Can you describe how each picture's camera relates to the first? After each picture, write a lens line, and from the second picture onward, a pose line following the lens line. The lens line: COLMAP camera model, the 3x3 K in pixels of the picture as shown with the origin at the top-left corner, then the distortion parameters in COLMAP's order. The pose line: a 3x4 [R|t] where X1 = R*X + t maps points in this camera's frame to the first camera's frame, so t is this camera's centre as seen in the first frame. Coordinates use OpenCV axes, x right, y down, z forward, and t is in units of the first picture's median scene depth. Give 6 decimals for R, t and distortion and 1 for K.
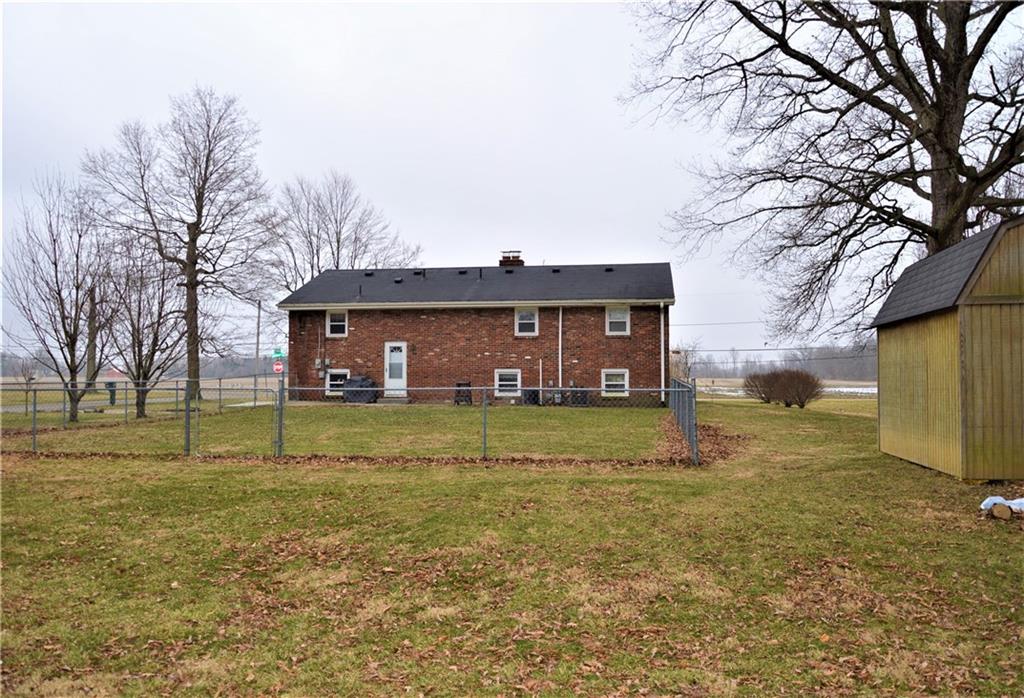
lens RADIAL K [[811.3, 0, 512.0], [0, 811.3, 349.0], [0, 0, 1]] dist [-0.007428, -0.003806]
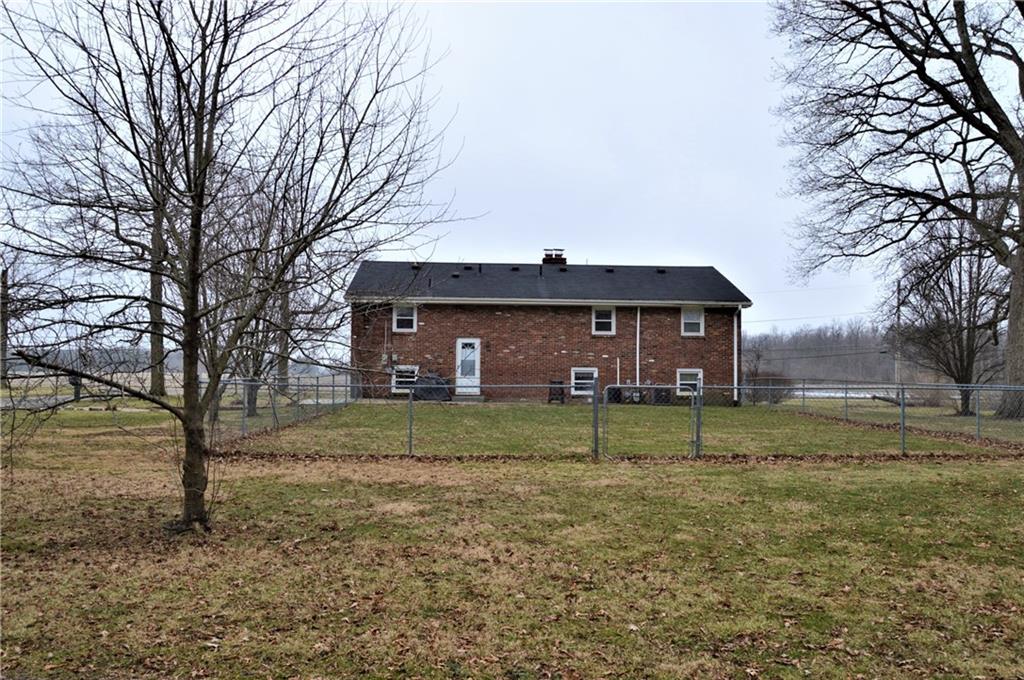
lens RADIAL K [[816.6, 0, 512.0], [0, 816.6, 340.0], [0, 0, 1]] dist [-0.004155, -0.003039]
pose [[0.980845, 0.018145, 0.193943, -0.286912], [-0.016617, 0.999817, -0.009504, 0.001902], [-0.194080, 0.006100, 0.980967, 0.028963]]
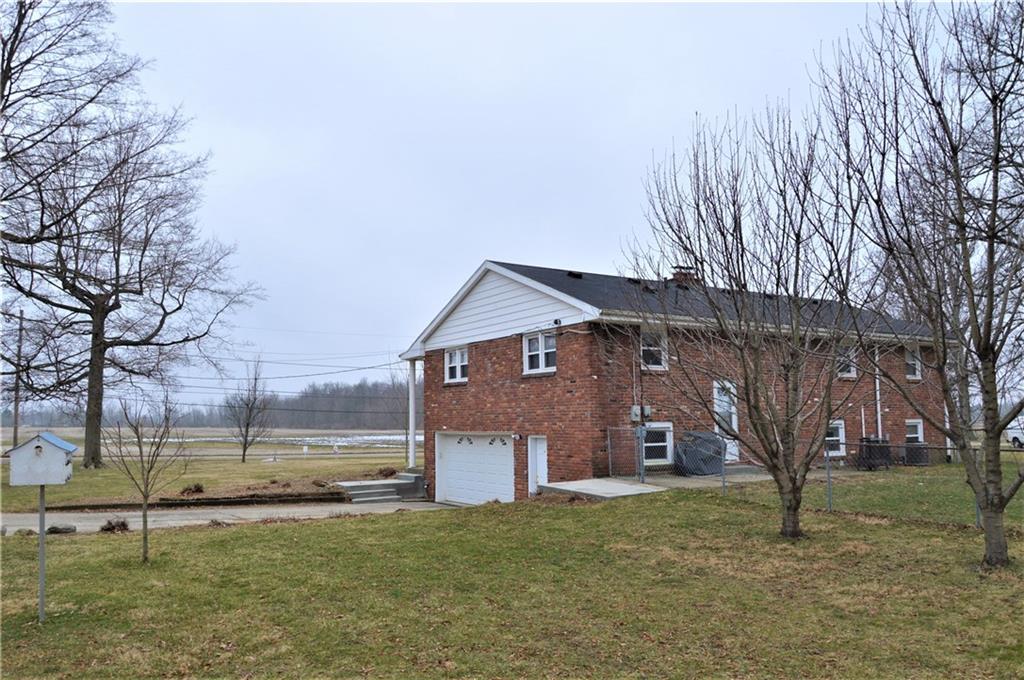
lens RADIAL K [[816.6, 0, 512.0], [0, 816.6, 340.0], [0, 0, 1]] dist [-0.004155, -0.003039]
pose [[0.740265, 0.058330, 0.669780, -0.734528], [-0.011692, 0.997196, -0.073921, 0.009883], [-0.672213, 0.046890, 0.738871, 0.631783]]
